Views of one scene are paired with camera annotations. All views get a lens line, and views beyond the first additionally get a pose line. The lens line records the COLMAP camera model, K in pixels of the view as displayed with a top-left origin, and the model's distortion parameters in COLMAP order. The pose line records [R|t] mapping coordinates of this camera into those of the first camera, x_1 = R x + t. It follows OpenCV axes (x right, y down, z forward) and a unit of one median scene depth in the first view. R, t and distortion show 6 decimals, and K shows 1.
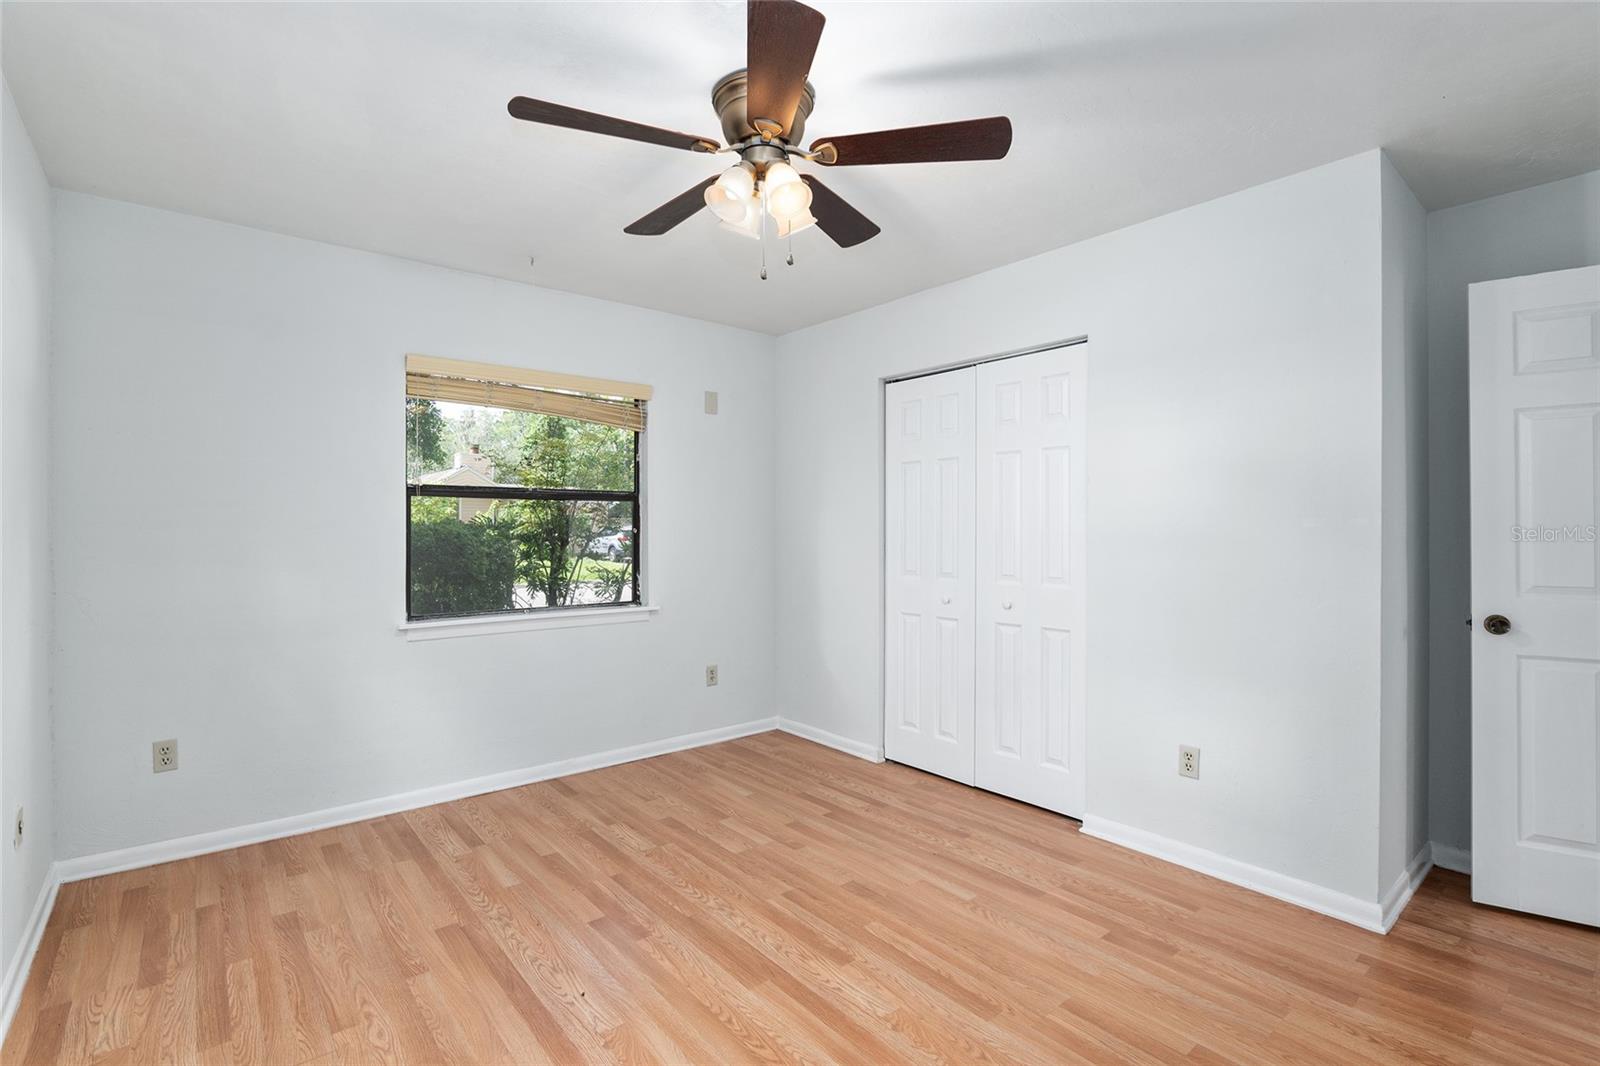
lens RADIAL K [[740.9, 0, 800.7], [0, 740.9, 530.9], [0, 0, 1]] dist [-0.019693, 0.006141]
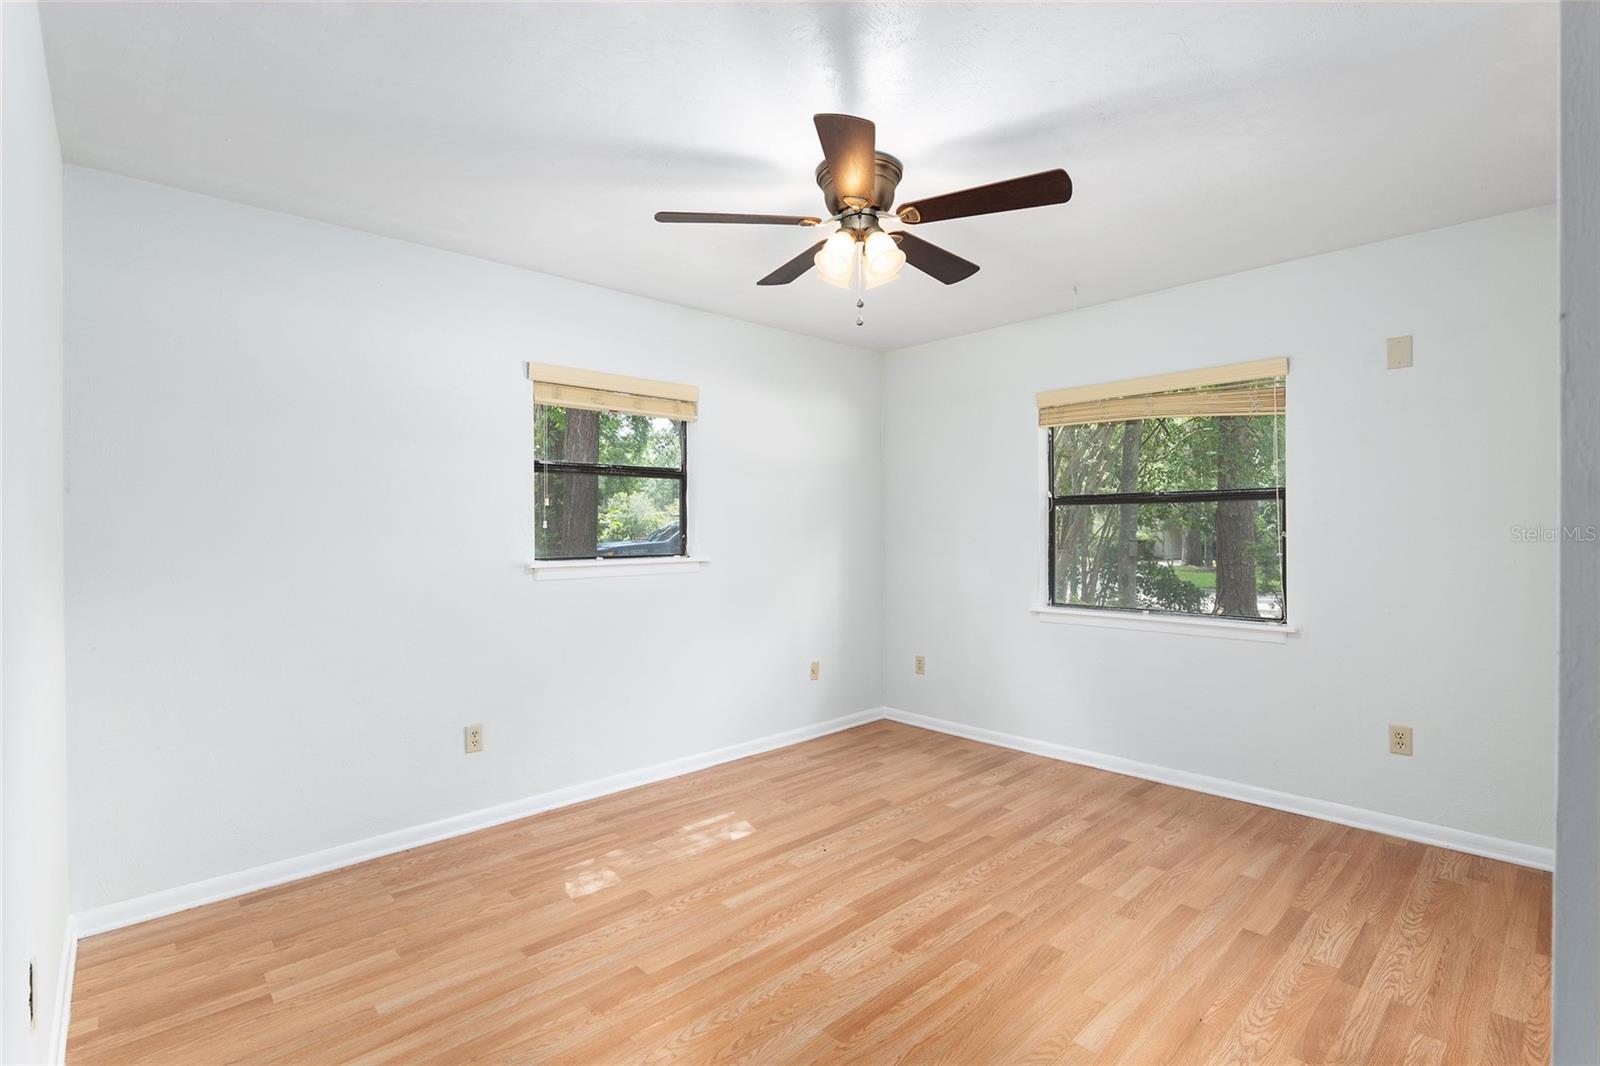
lens RADIAL K [[740.9, 0, 801.7], [0, 740.9, 530.2], [0, 0, 1]] dist [-0.019693, 0.006141]
pose [[0.073667, 0.001682, -0.997282, 0.781896], [0.001033, 0.999998, 0.001763, -0.009253], [0.997282, -0.001160, 0.073665, 0.561693]]
